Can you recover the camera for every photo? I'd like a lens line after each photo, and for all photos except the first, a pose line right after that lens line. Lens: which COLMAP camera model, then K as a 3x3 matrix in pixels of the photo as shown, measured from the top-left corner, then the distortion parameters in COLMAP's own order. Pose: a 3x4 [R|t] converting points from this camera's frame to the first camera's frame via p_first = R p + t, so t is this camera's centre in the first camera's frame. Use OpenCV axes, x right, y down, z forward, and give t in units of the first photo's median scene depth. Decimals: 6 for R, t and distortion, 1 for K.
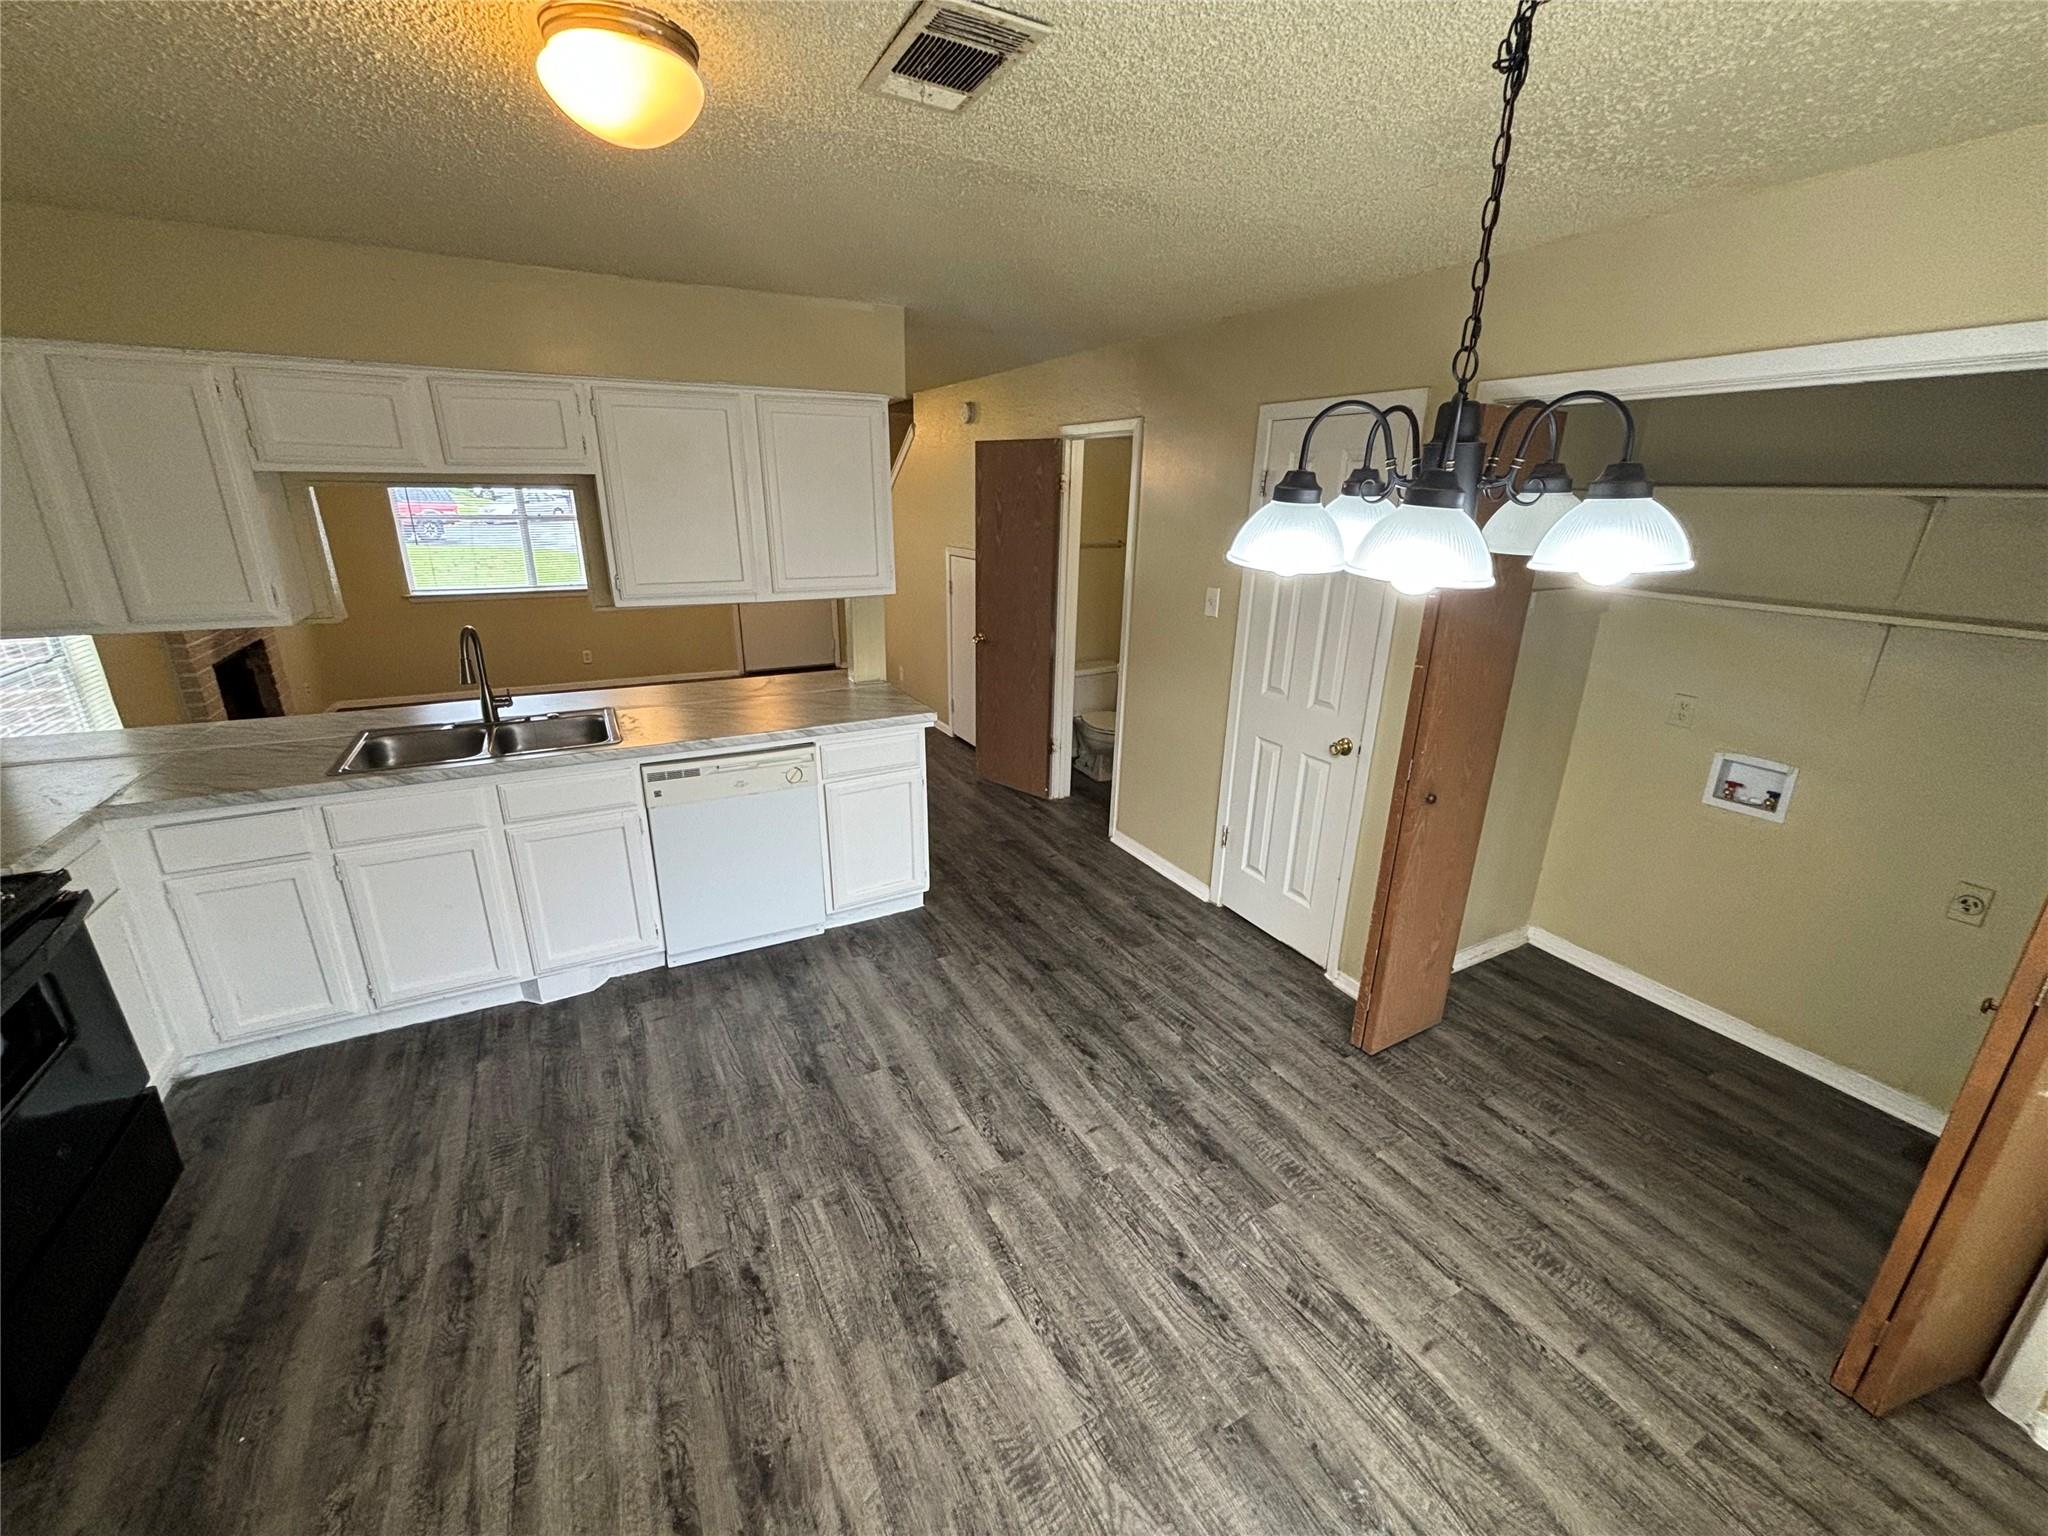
lens RADIAL K [[829.4, 0, 1025.3], [0, 829.4, 773.2], [0, 0, 1]] dist [-0.000027, 0.000397]
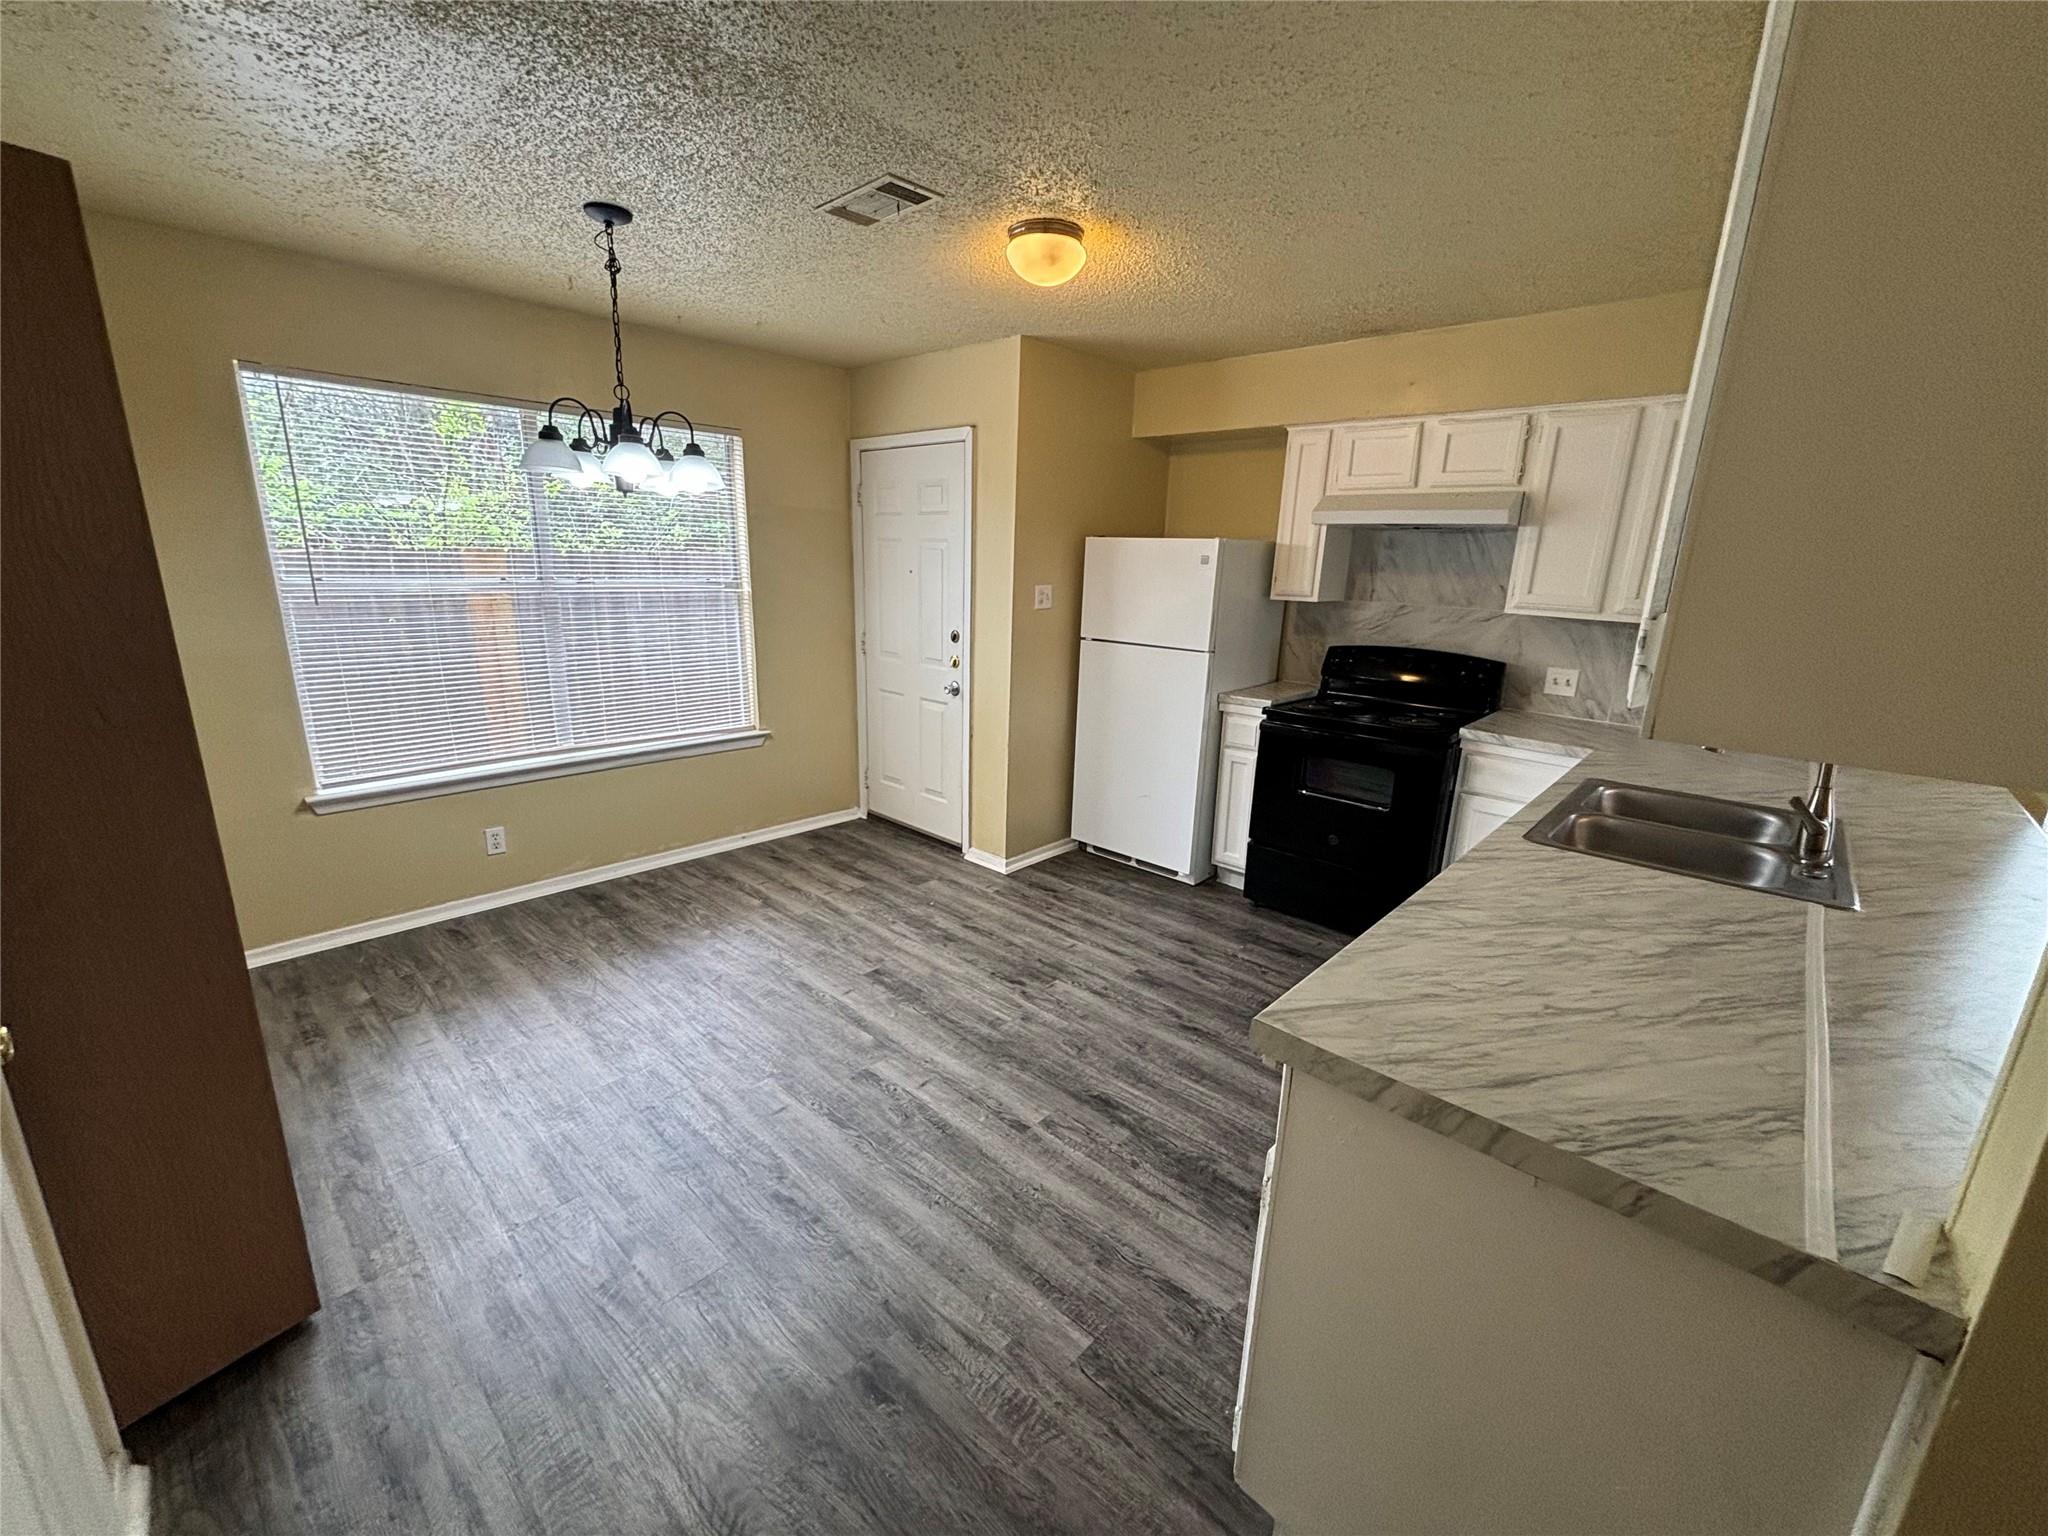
lens RADIAL K [[829.4, 0, 1031.1], [0, 829.4, 773.8], [0, 0, 1]] dist [-0.000027, 0.000397]
pose [[-0.944665, 0.036510, -0.325997, 0.111102], [-0.149249, 0.837134, 0.526242, -0.449375], [0.292117, 0.545778, -0.785363, 1.680317]]
